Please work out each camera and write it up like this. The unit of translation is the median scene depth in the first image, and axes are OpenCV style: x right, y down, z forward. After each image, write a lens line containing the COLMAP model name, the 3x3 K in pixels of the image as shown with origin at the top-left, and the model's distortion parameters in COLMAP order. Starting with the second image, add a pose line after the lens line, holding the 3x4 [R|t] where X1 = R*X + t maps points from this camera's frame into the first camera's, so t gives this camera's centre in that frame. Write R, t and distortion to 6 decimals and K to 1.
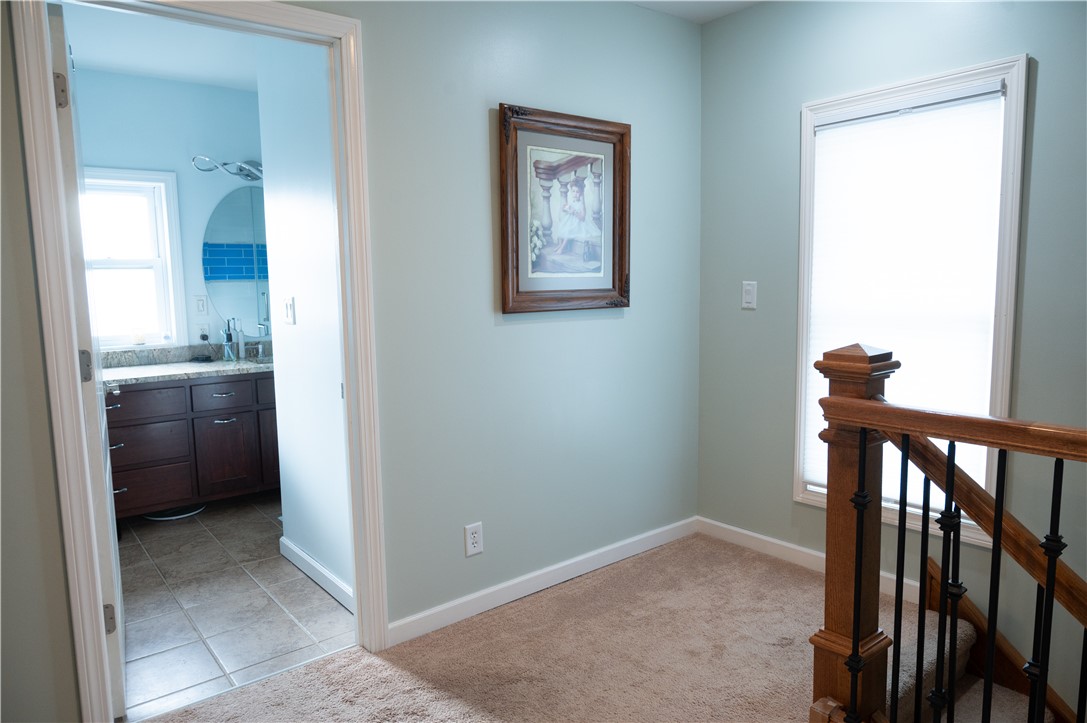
lens RADIAL K [[722.0, 0, 542.3], [0, 722.0, 358.0], [0, 0, 1]] dist [-0.014338, 0.004967]
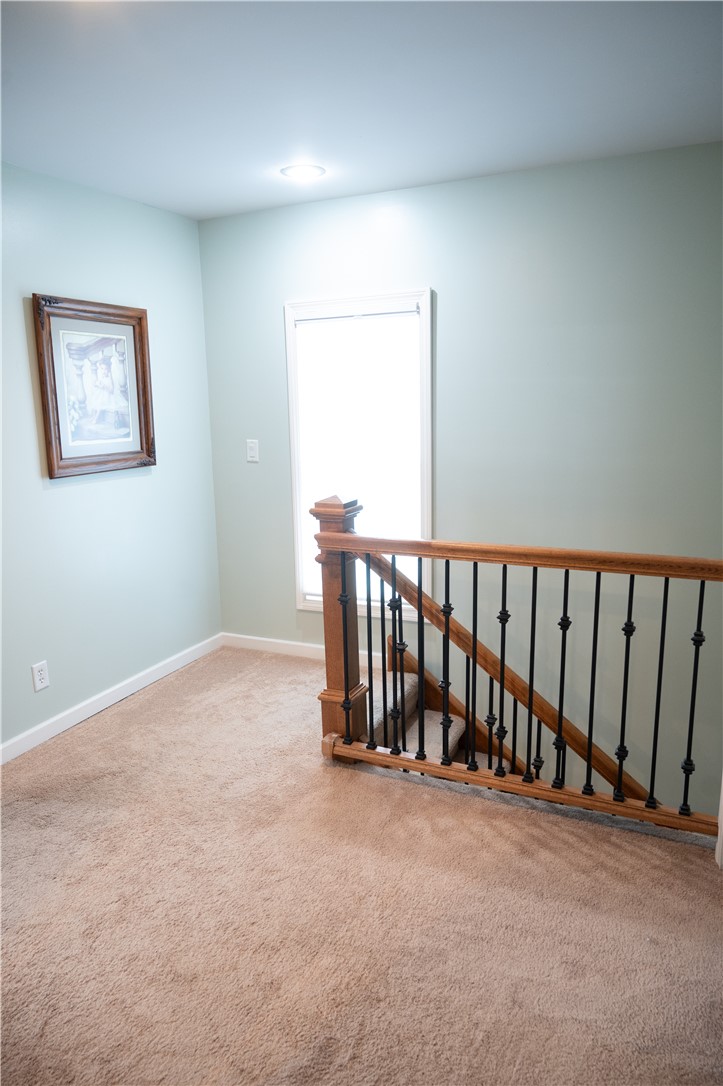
lens RADIAL K [[721.4, 0, 363.0], [0, 721.4, 542.0], [0, 0, 1]] dist [-0.014338, 0.004967]
pose [[0.897361, -0.087055, 0.432626, -0.113378], [0.054510, 0.994708, 0.087094, -0.034974], [-0.437919, -0.054572, 0.897357, -0.252168]]
